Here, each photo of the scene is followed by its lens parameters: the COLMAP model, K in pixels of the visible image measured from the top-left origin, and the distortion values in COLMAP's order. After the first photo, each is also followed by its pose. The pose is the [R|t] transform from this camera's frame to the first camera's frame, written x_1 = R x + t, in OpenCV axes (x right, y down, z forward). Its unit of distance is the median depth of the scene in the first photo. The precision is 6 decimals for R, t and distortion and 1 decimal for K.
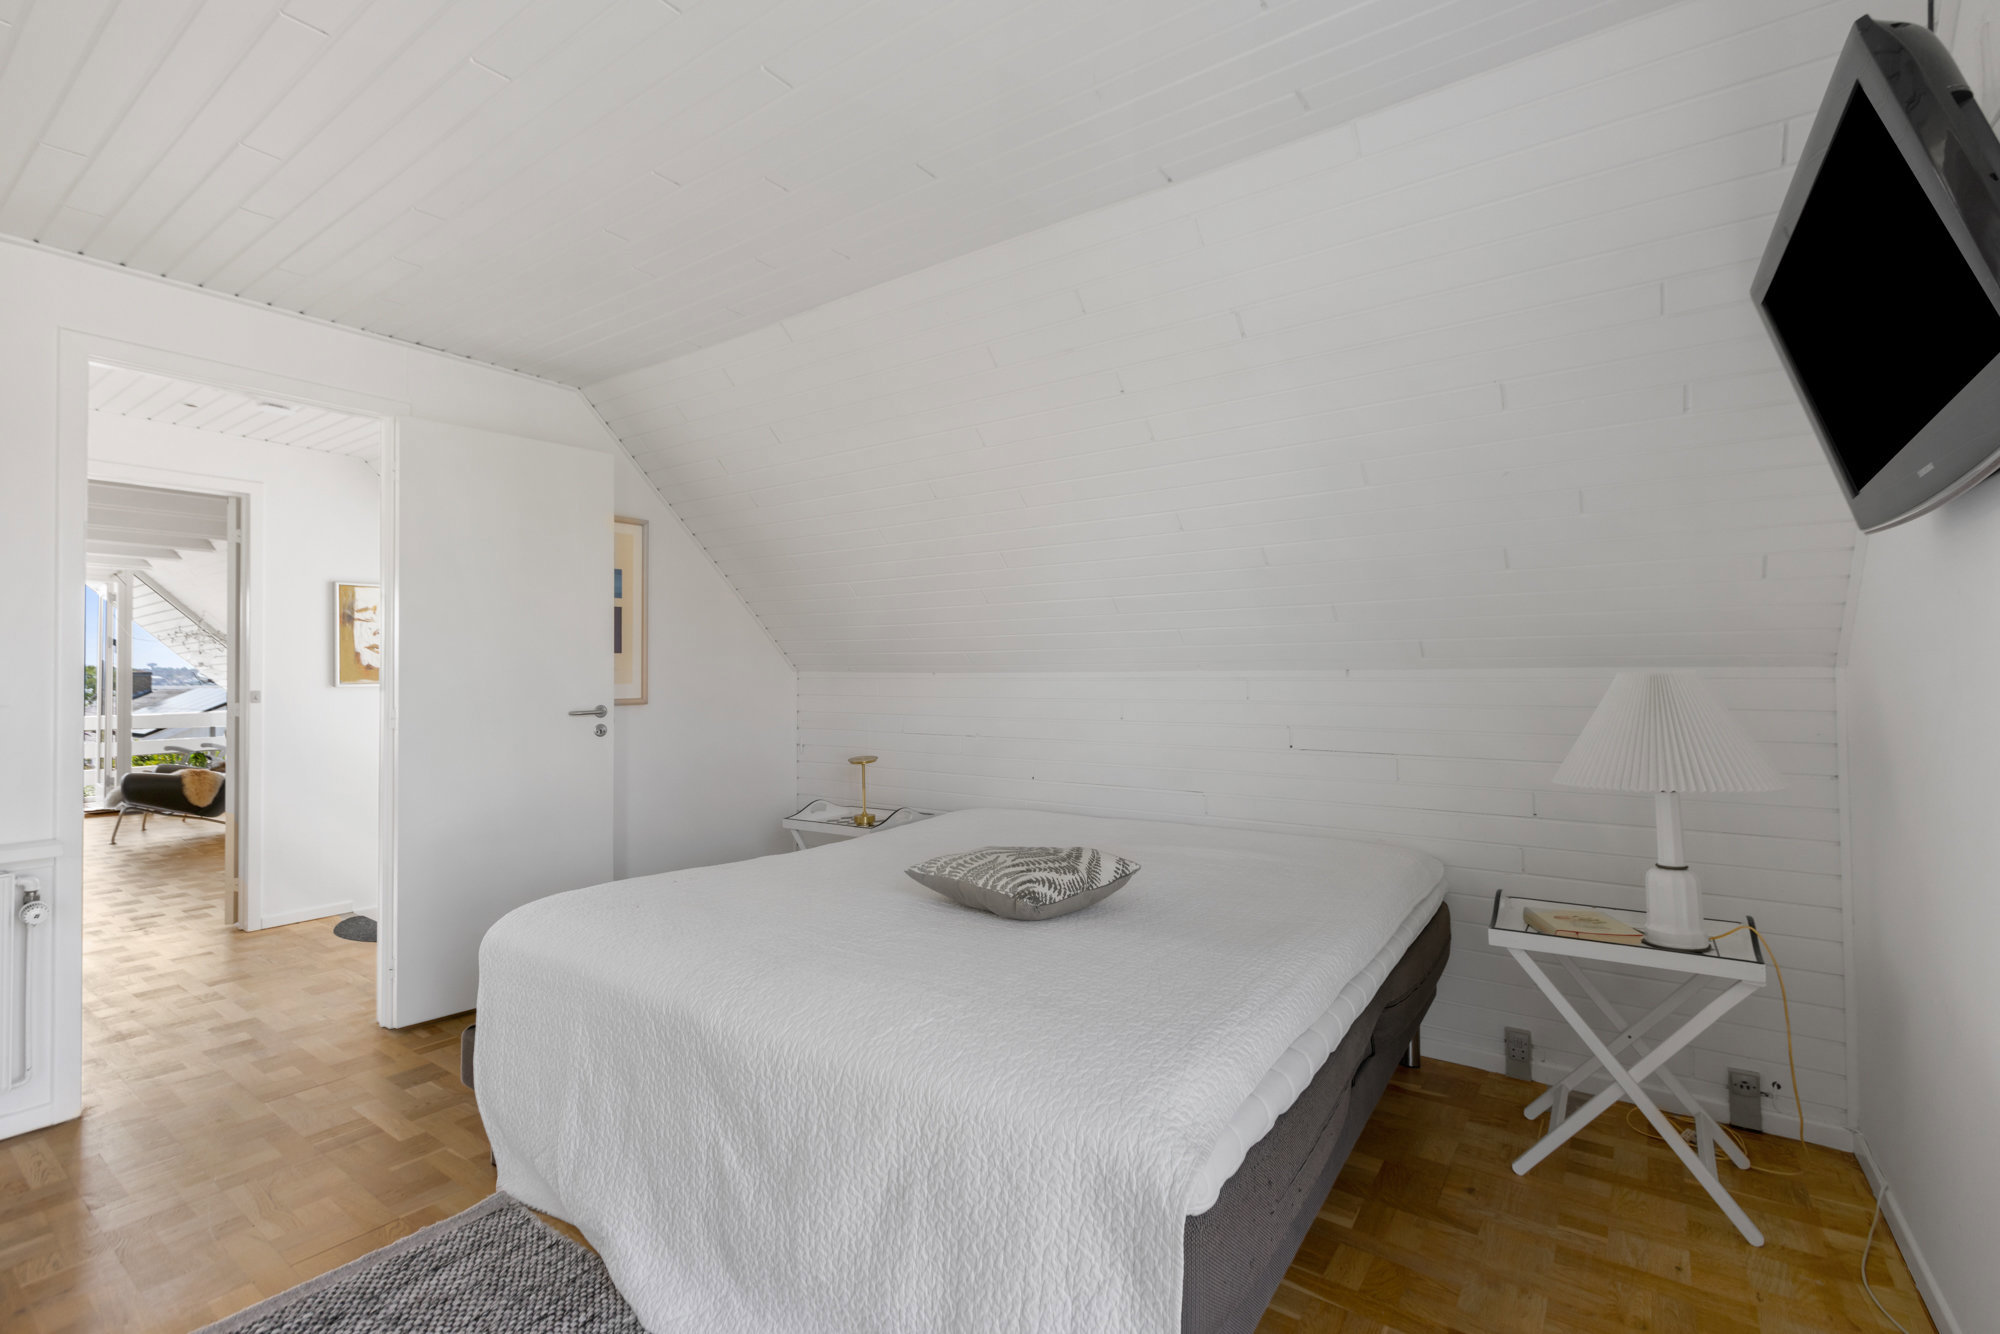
lens RADIAL K [[889.1, 0, 1000.0], [0, 889.1, 667.0], [0, 0, 1]] dist [-0.002853, -0.000448]
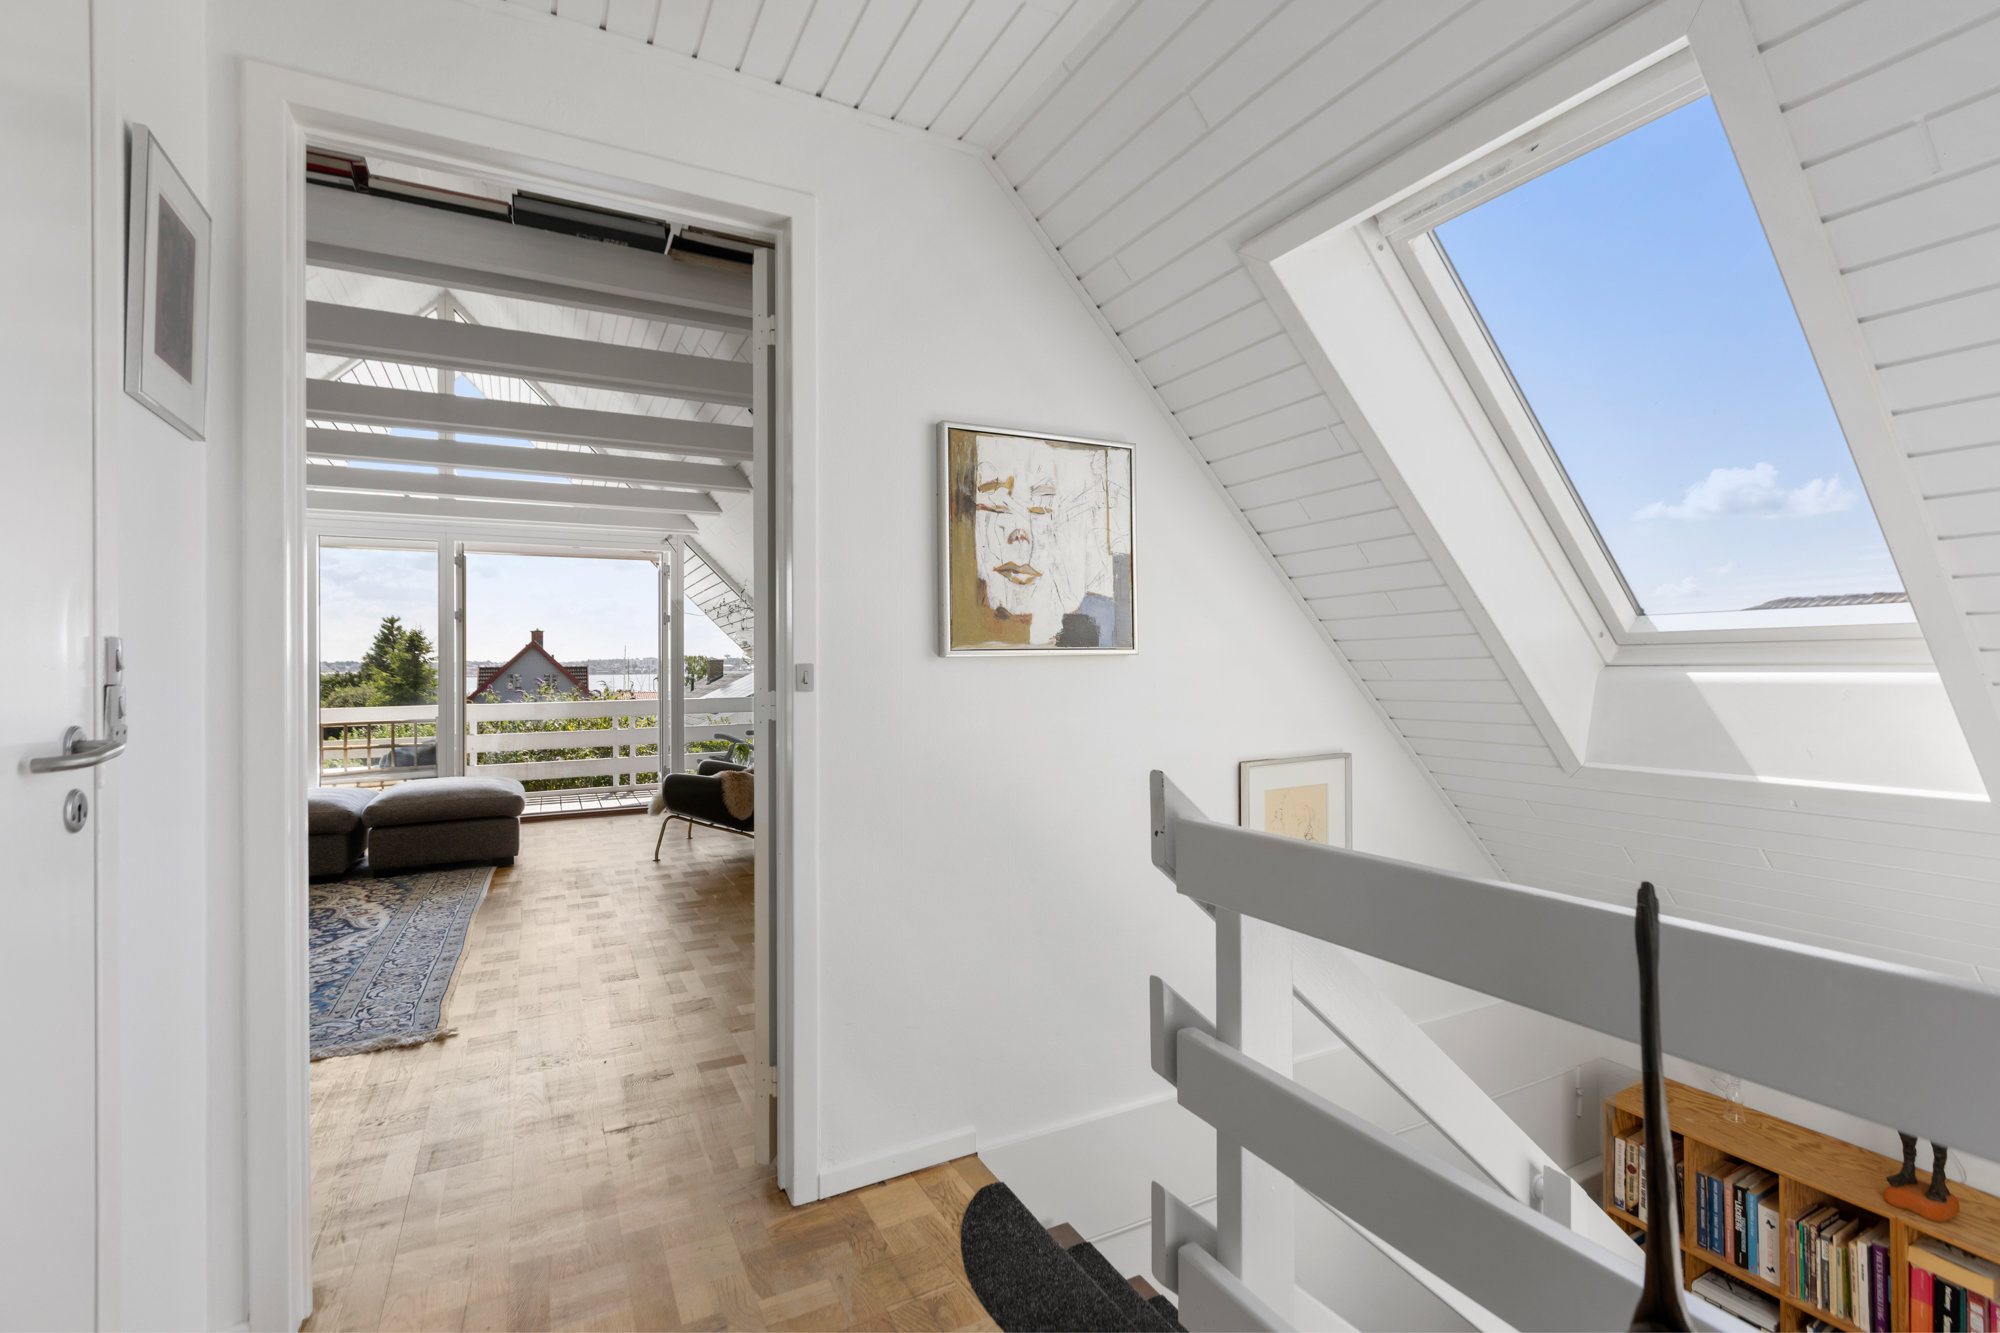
lens RADIAL K [[890.5, 0, 998.8], [0, 890.5, 652.2], [0, 0, 1]] dist [-0.000471, -0.000215]
pose [[0.892736, -0.009126, -0.450488, -0.510217], [0.008530, 0.999958, -0.003354, 0.021401], [0.450500, -0.000849, 0.892776, 0.597686]]
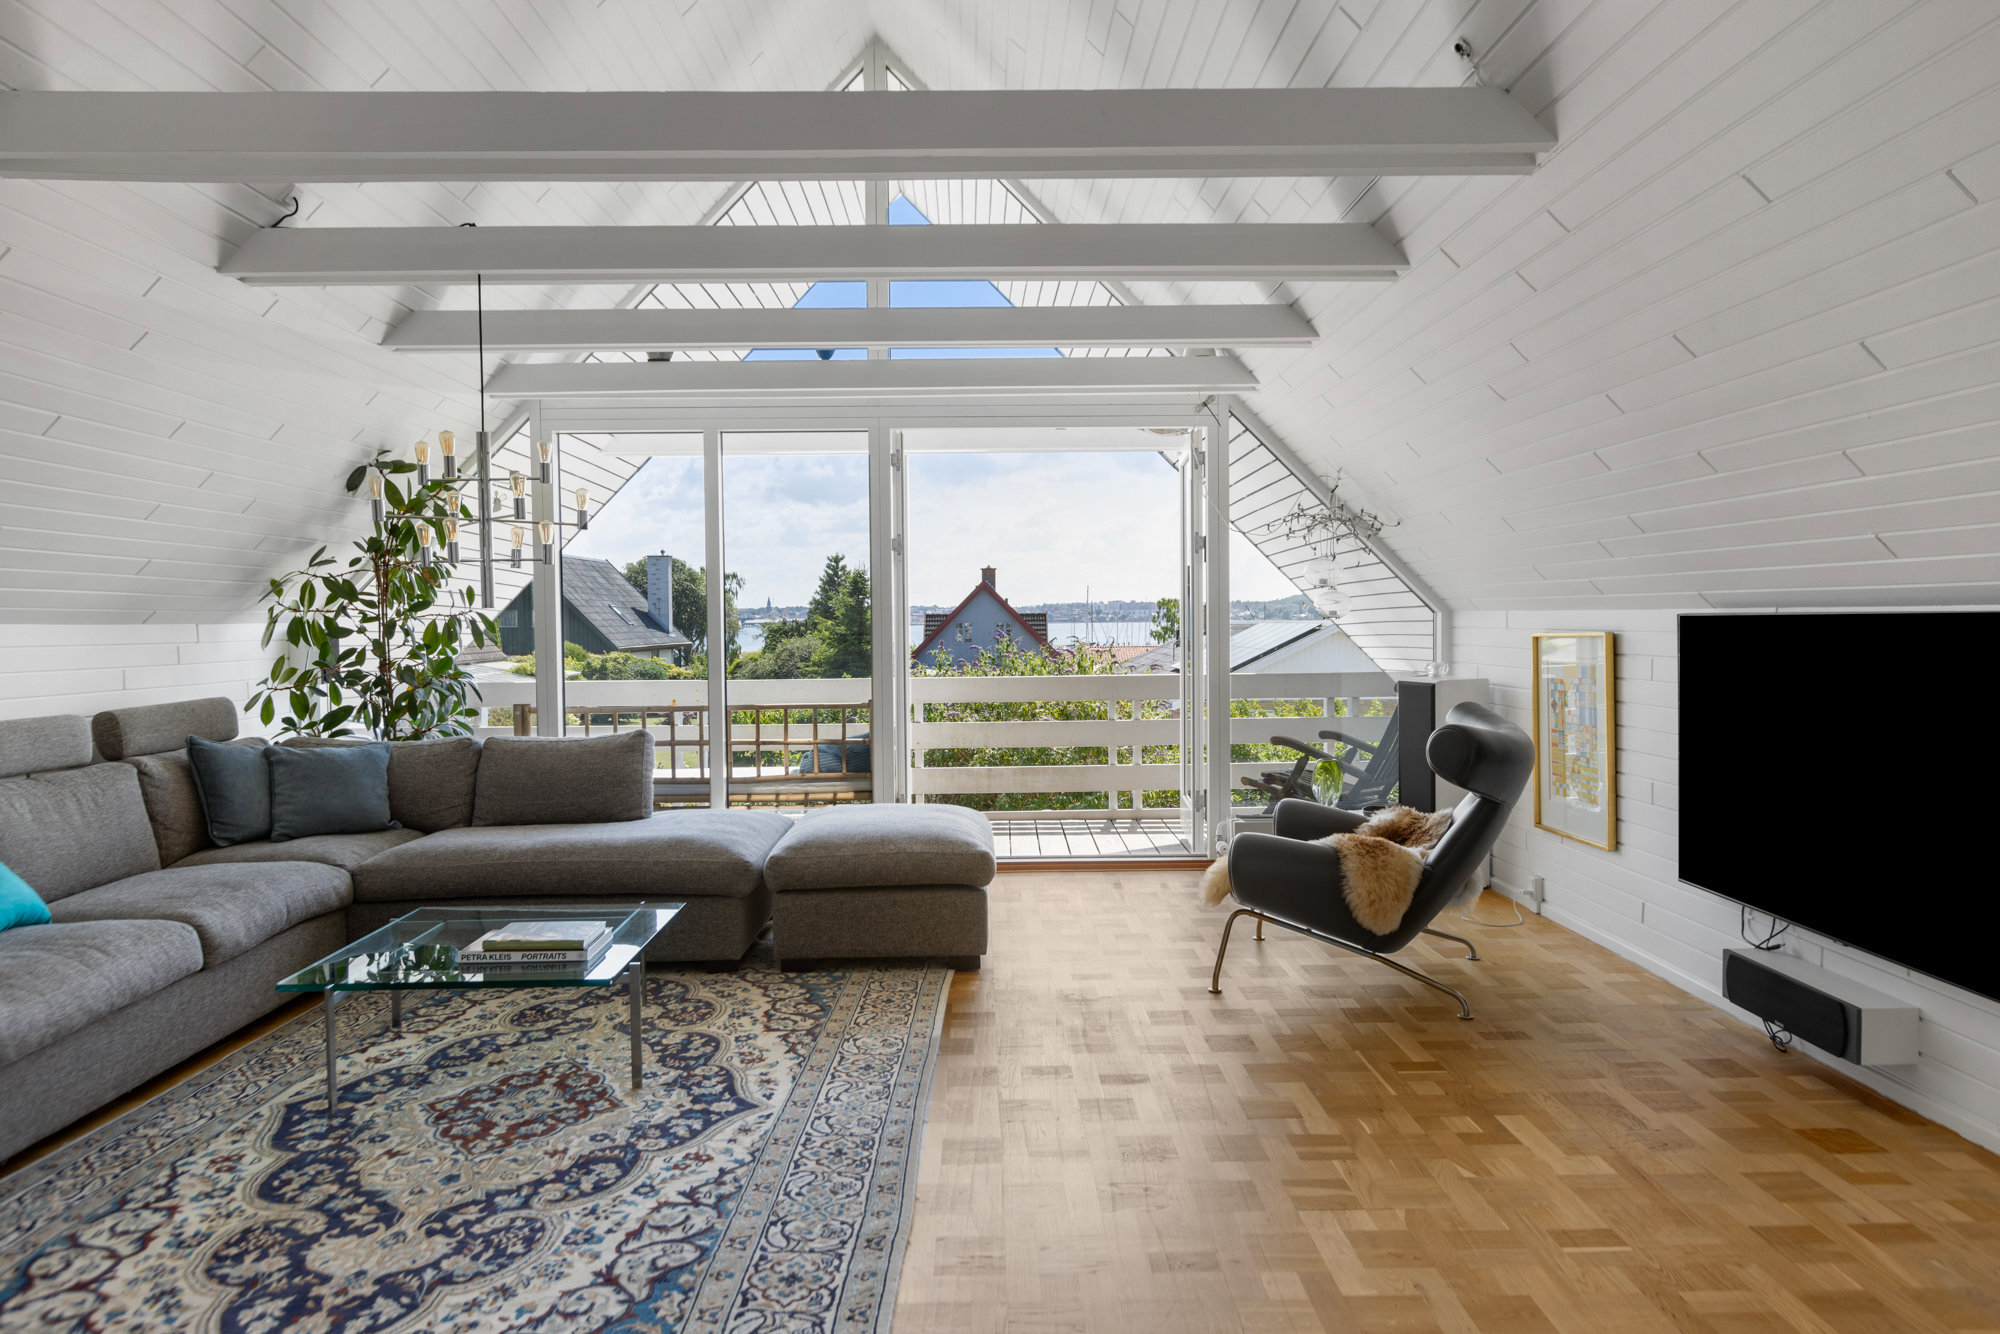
lens RADIAL K [[1248.2, 0, 1000.0], [0, 1248.2, 667.0], [0, 0, 1]] dist [0.001398, 0.000320]
pose [[0.592819, 0.032346, -0.804686, -0.830273], [0.014403, 0.998607, 0.050752, 0.012344], [0.805207, -0.041676, 0.591528, 0.806182]]
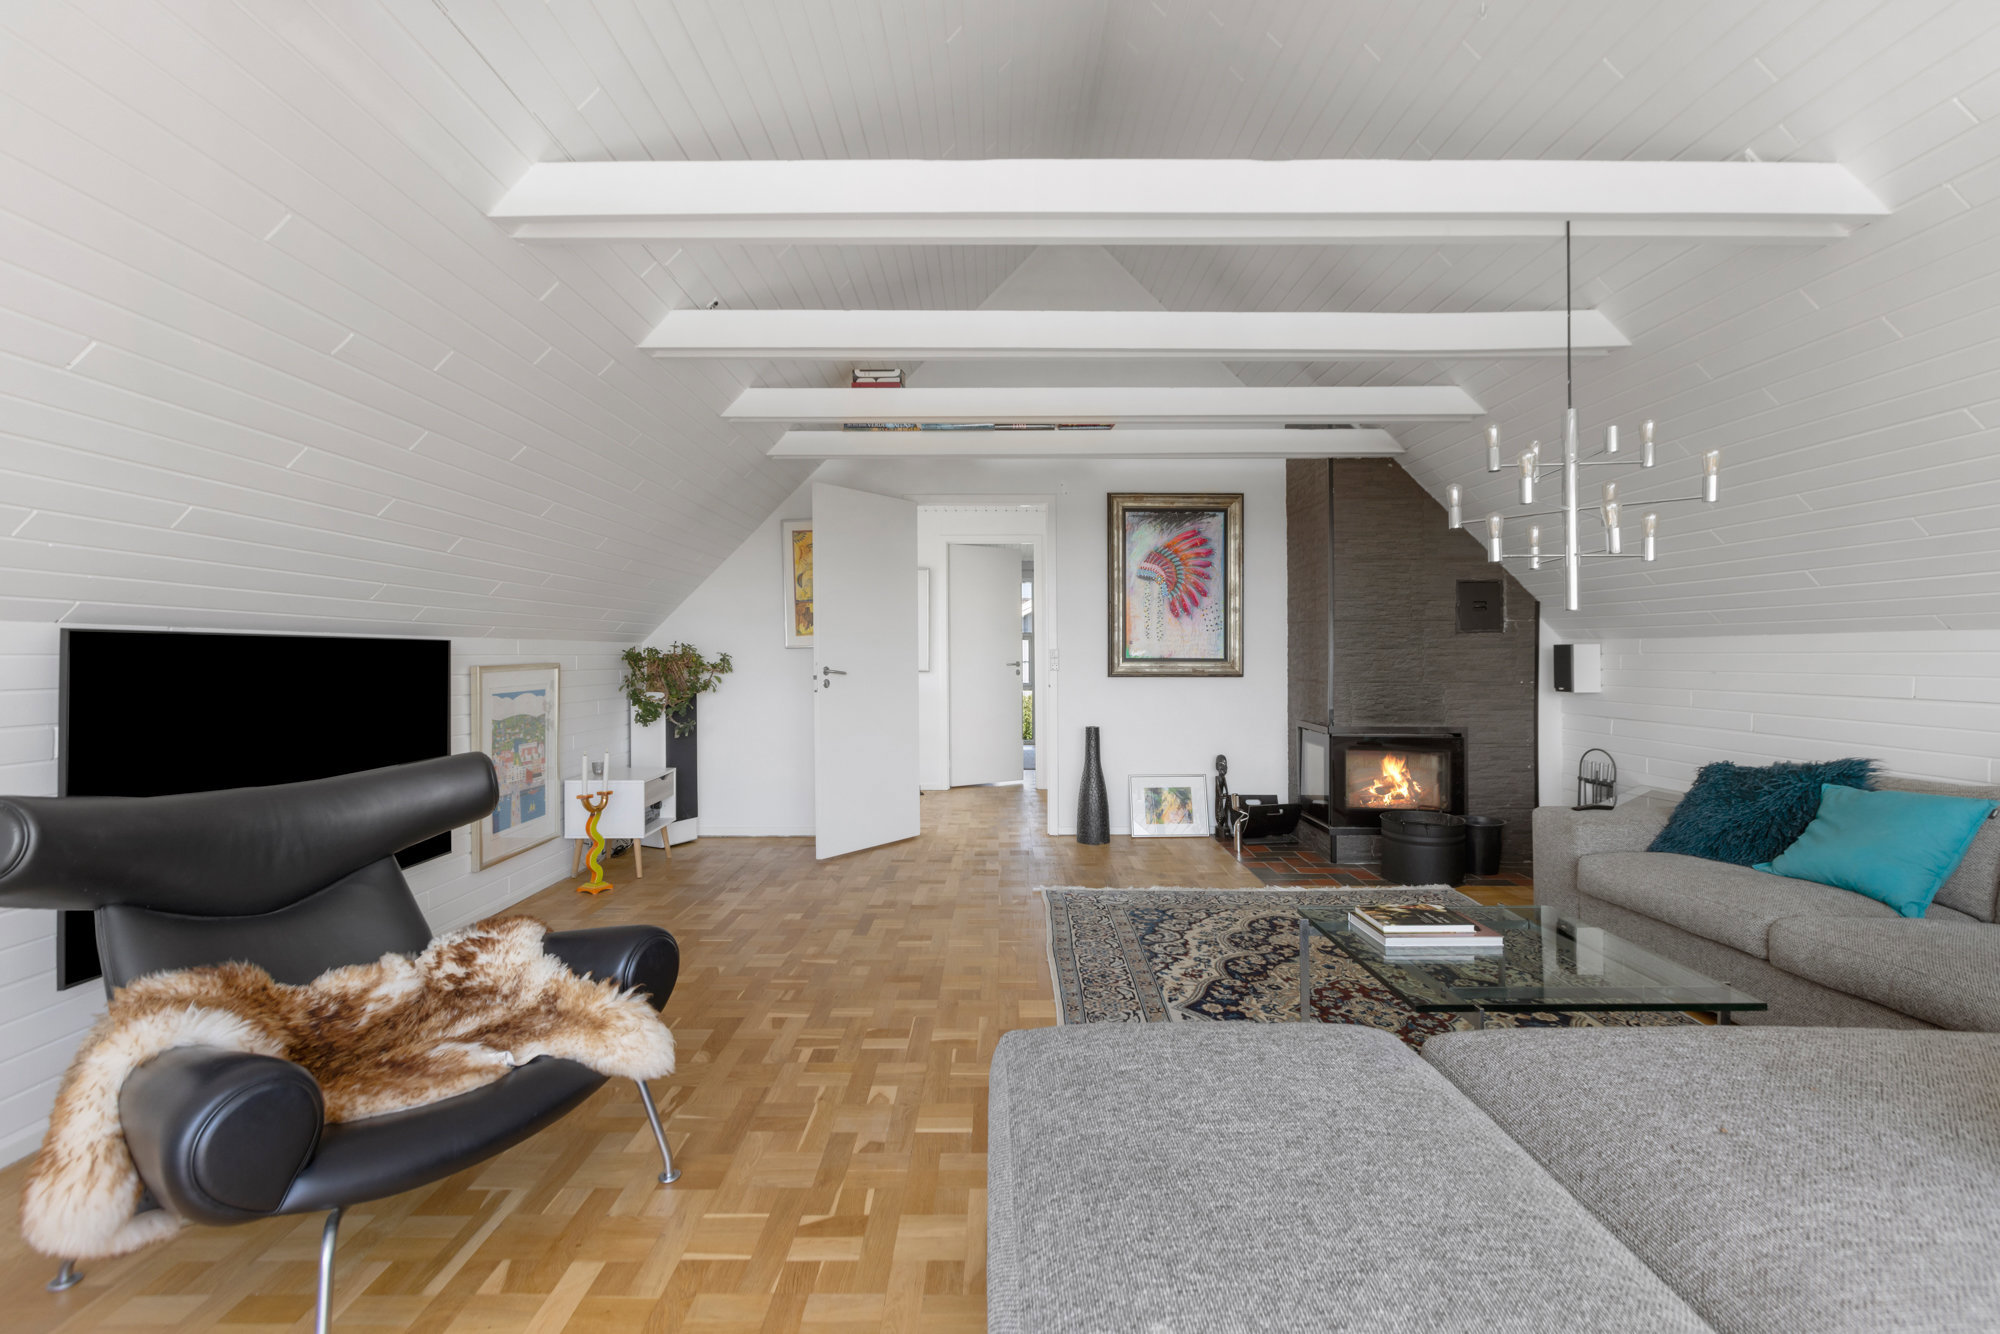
lens RADIAL K [[890.5, 0, 998.8], [0, 890.5, 652.7], [0, 0, 1]] dist [-0.000471, -0.000215]
pose [[-0.579920, 0.008892, 0.814625, -1.848841], [-0.003404, 0.999905, -0.013337, 0.041994], [-0.814666, -0.010508, -0.579835, 1.539686]]
